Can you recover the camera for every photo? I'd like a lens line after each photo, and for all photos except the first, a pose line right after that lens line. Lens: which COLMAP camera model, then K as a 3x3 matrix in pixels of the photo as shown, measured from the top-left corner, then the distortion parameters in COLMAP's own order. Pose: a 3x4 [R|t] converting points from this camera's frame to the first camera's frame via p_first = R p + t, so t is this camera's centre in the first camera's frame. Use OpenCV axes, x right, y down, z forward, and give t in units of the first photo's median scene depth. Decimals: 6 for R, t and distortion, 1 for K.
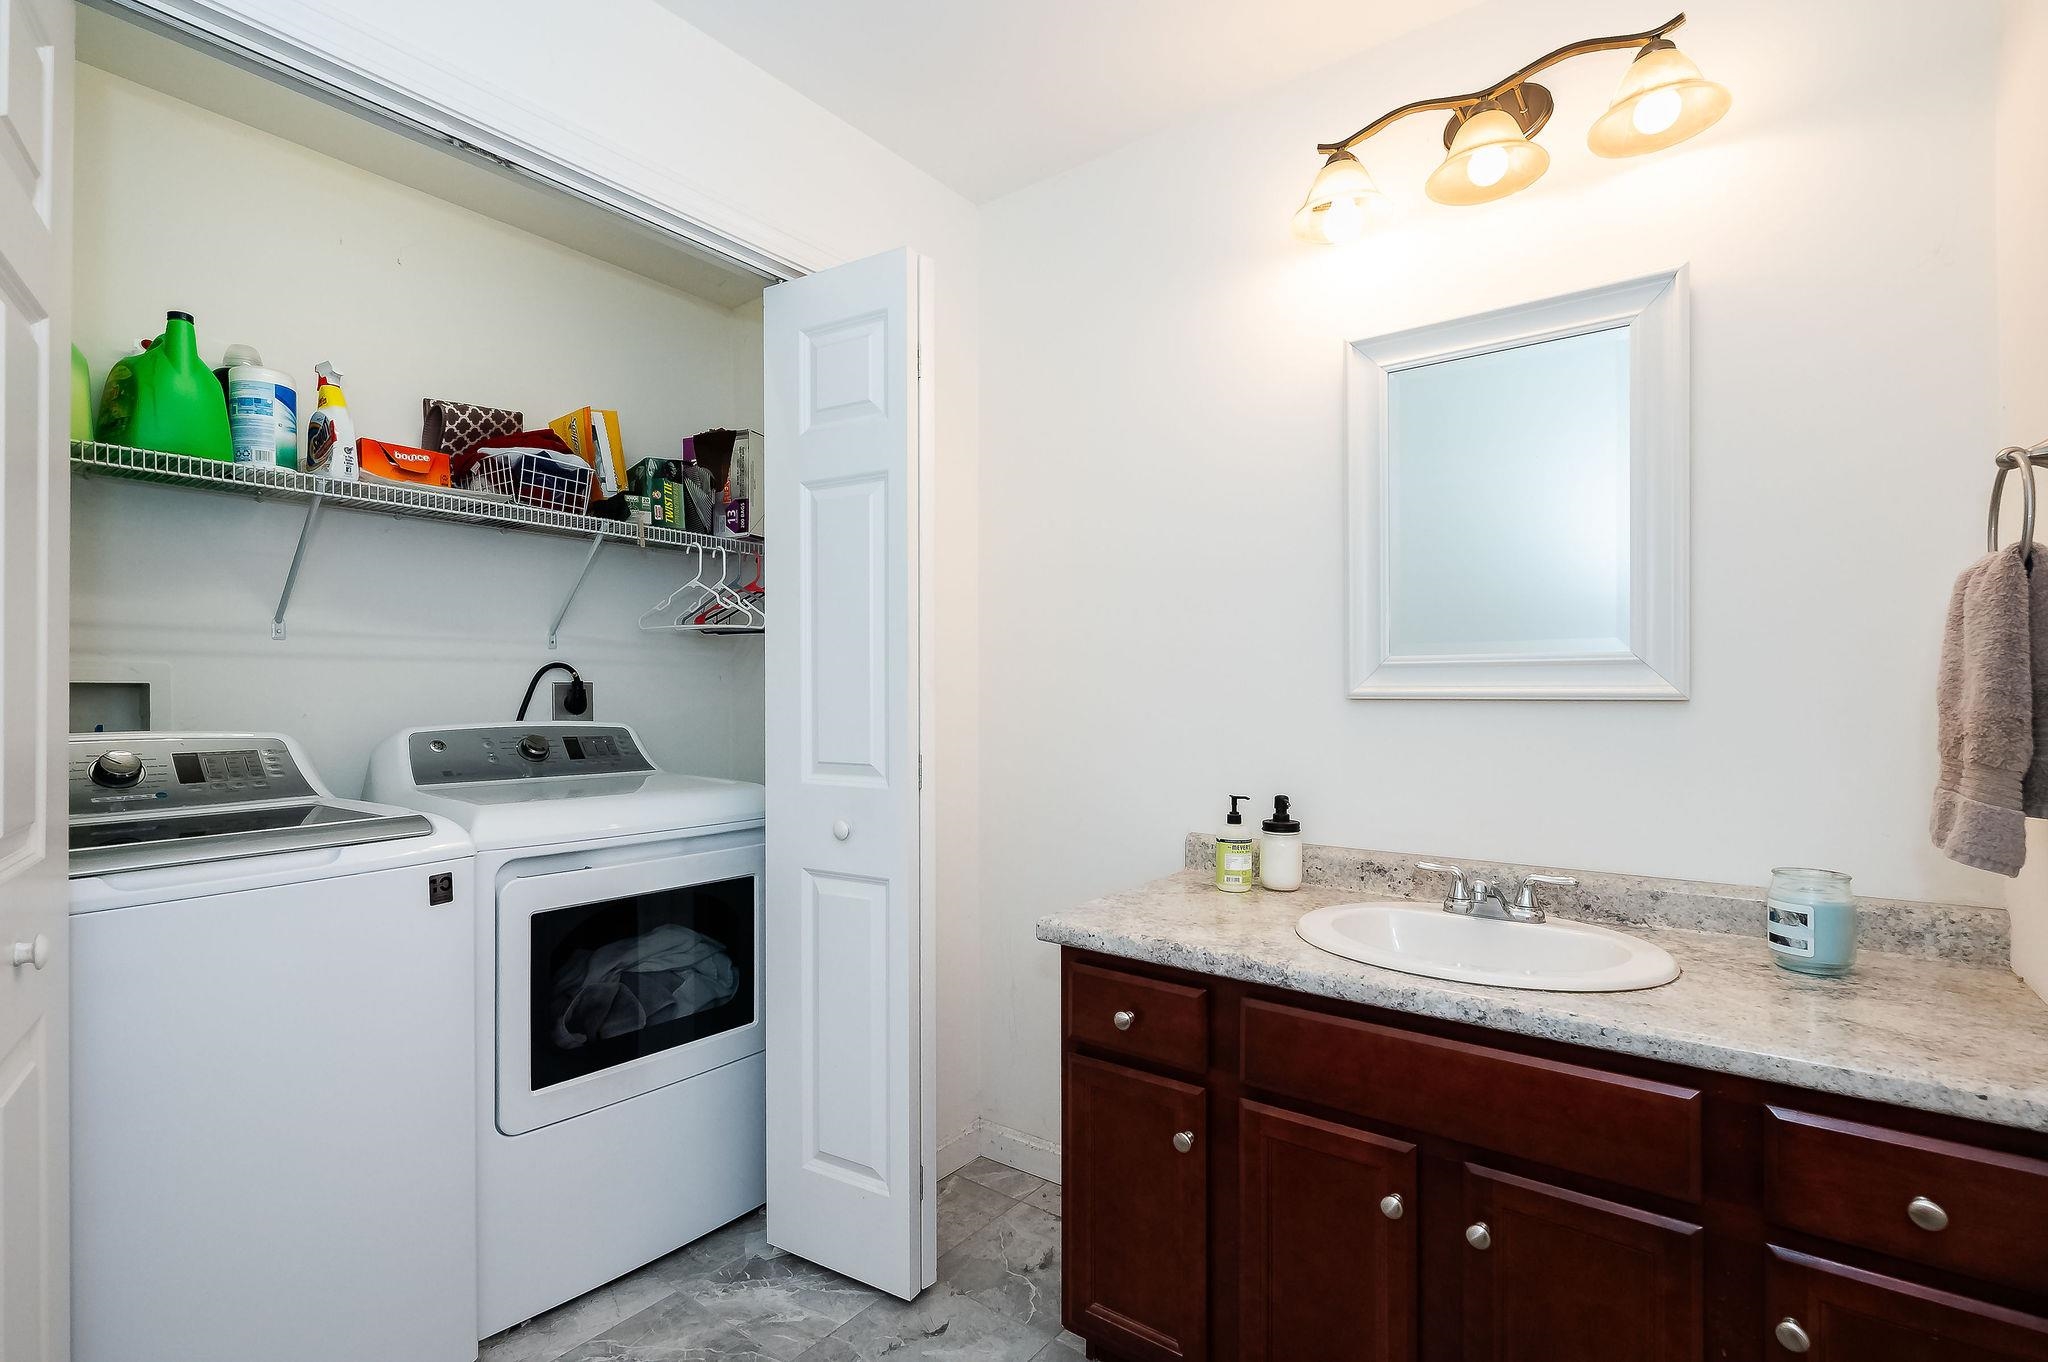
lens RADIAL K [[944.5, 0, 1041.6], [0, 944.5, 710.7], [0, 0, 1]] dist [-0.001085, -0.000091]
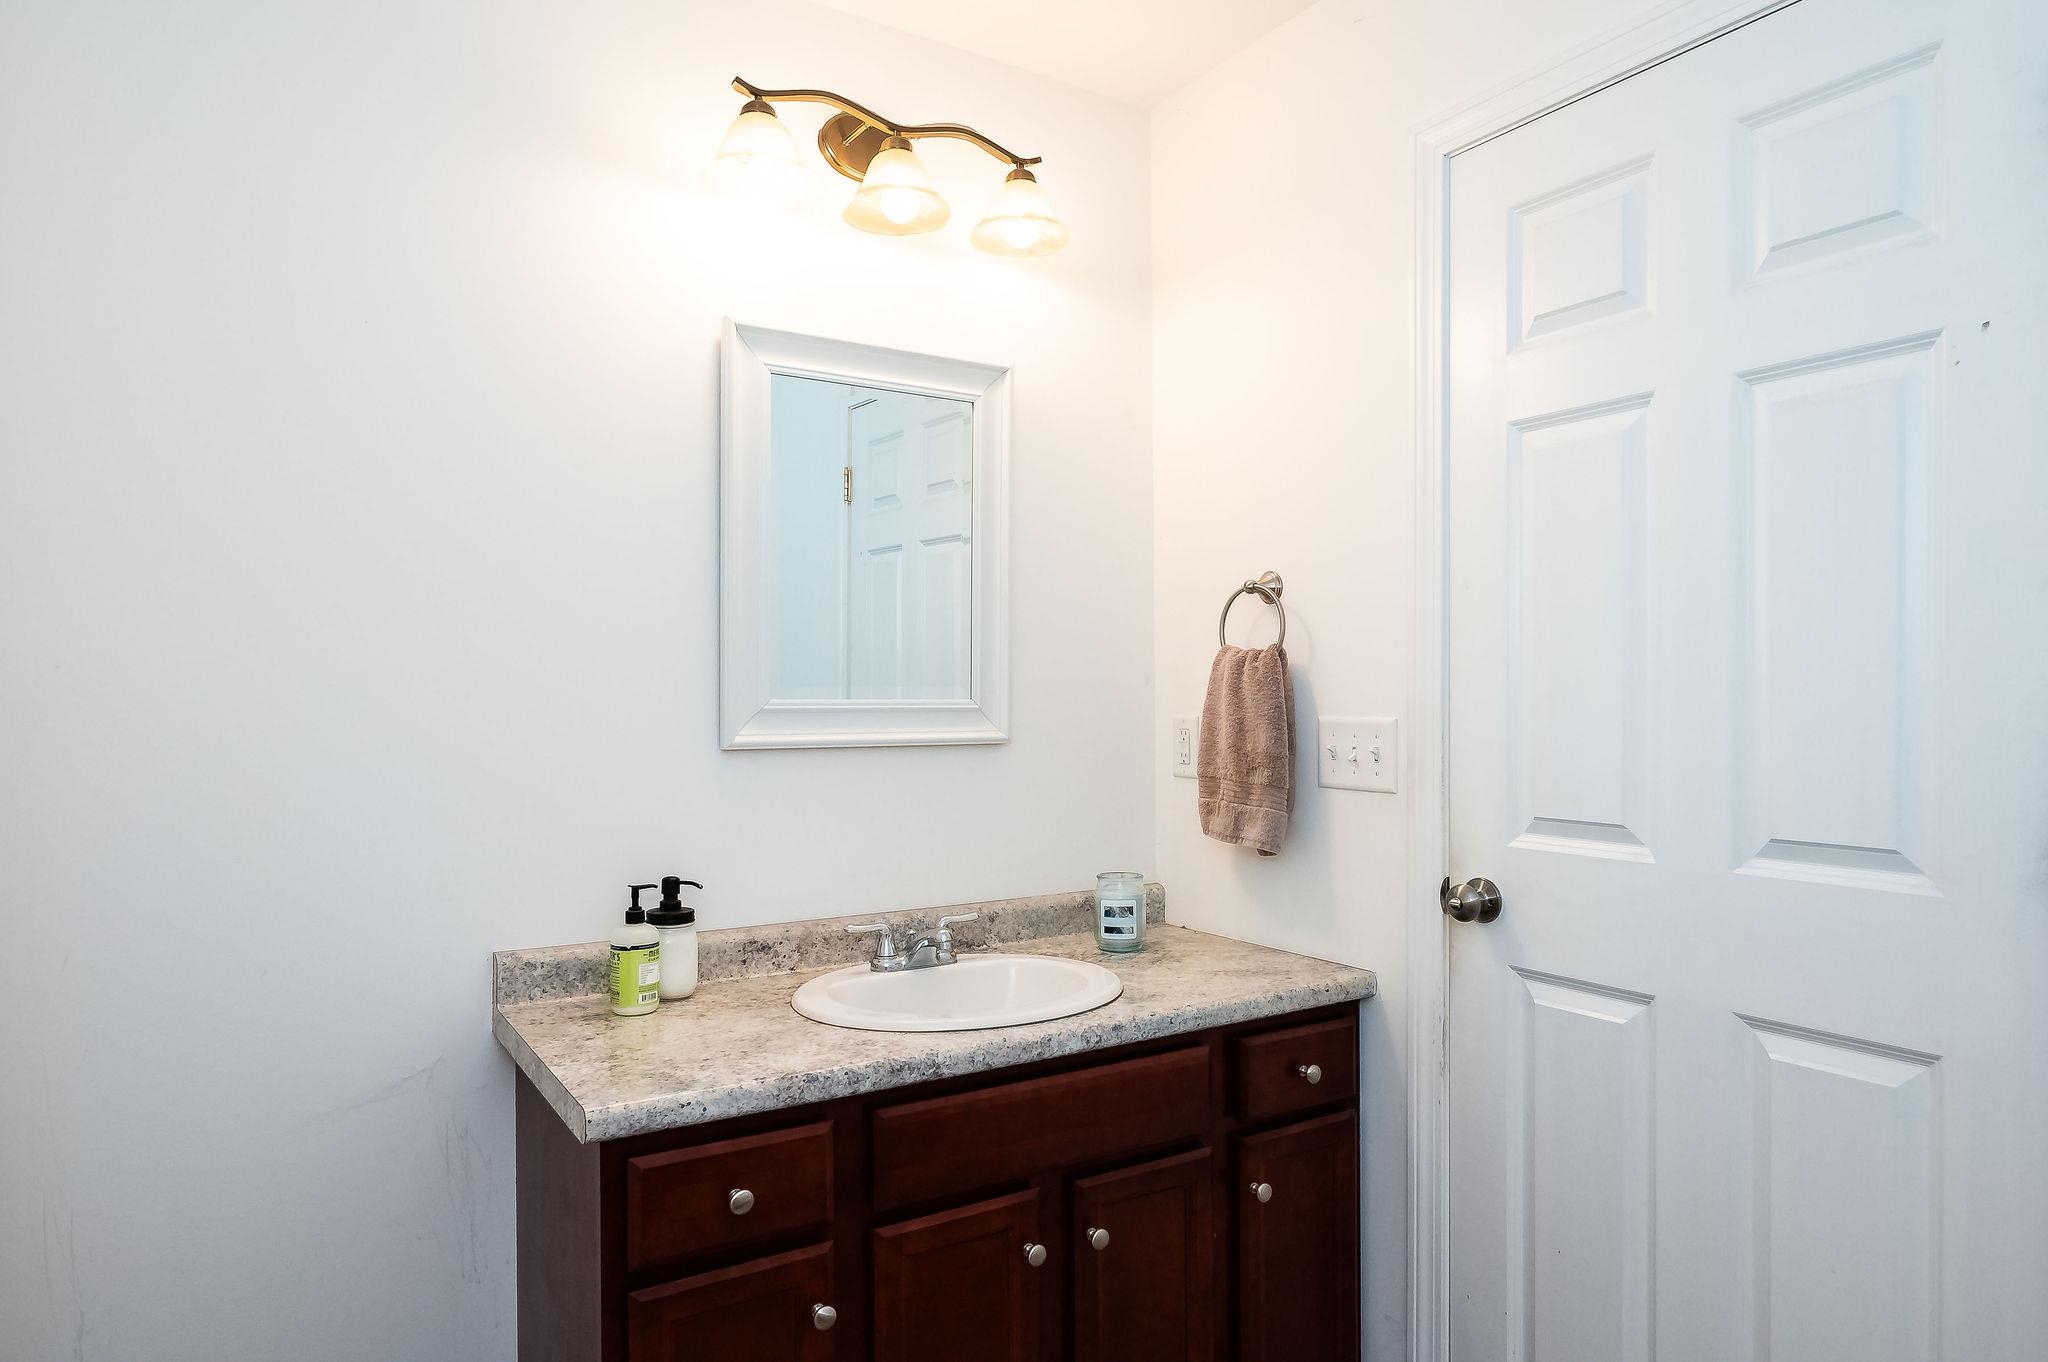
lens RADIAL K [[1243.7, 0, 1023.1], [0, 1243.7, 739.5], [0, 0, 1]] dist [0.002057, -0.001714]
pose [[0.360372, -0.028727, 0.932366, -0.721351], [0.018959, 0.999545, 0.023469, -0.051213], [-0.932616, 0.009219, 0.360753, 0.434082]]
